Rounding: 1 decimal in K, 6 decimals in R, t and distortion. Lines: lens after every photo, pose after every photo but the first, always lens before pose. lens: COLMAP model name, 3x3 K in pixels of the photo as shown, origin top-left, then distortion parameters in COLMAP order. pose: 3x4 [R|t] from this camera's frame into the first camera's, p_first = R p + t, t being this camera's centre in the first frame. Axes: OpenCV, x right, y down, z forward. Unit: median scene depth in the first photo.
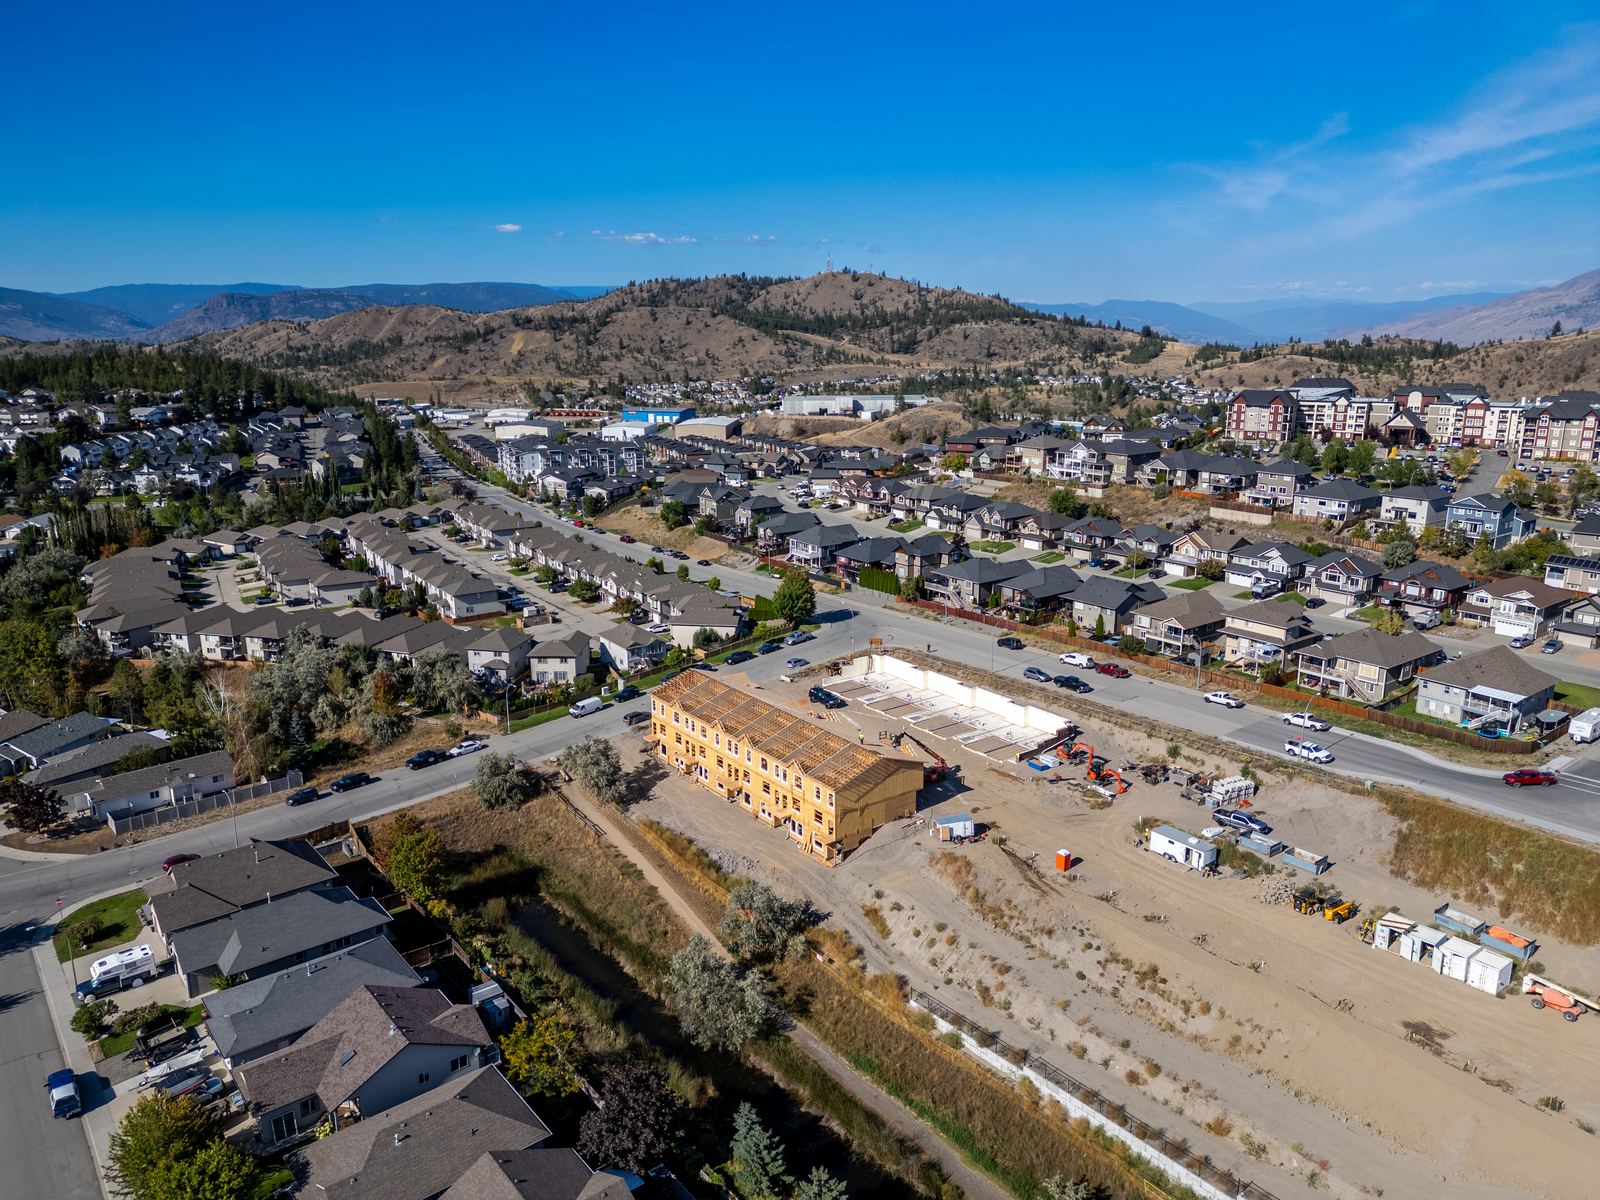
lens RADIAL K [[1150.8, 0, 802.7], [0, 1150.8, 600.2], [0, 0, 1]] dist [0.002897, 0.001407]
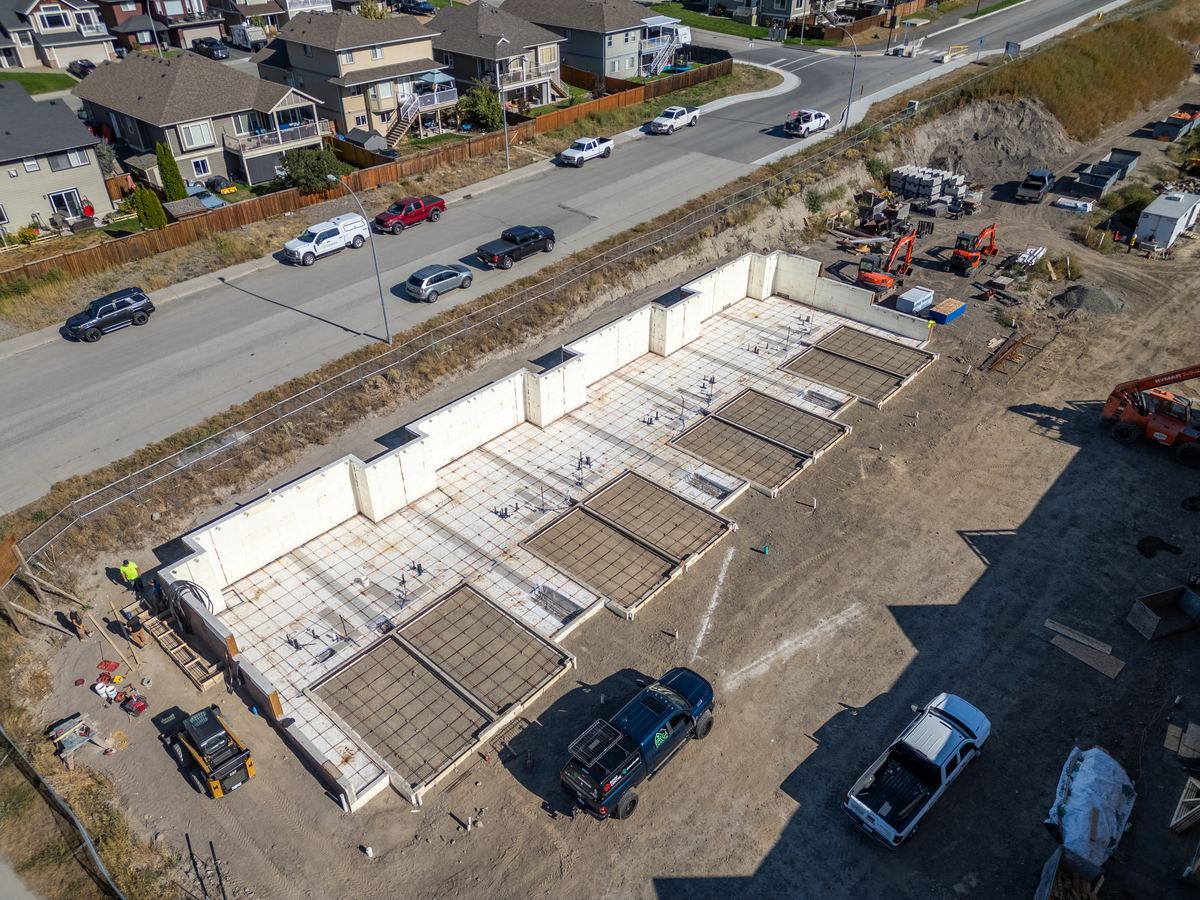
lens RADIAL K [[863.1, 0, 601.4], [0, 863.1, 450.2], [0, 0, 1]] dist [0.002897, 0.001407]
pose [[-0.164813, -0.558703, 0.812827, -0.078293], [0.251317, 0.773108, 0.582361, -0.048190], [-0.953770, 0.300258, 0.012993, 0.979604]]
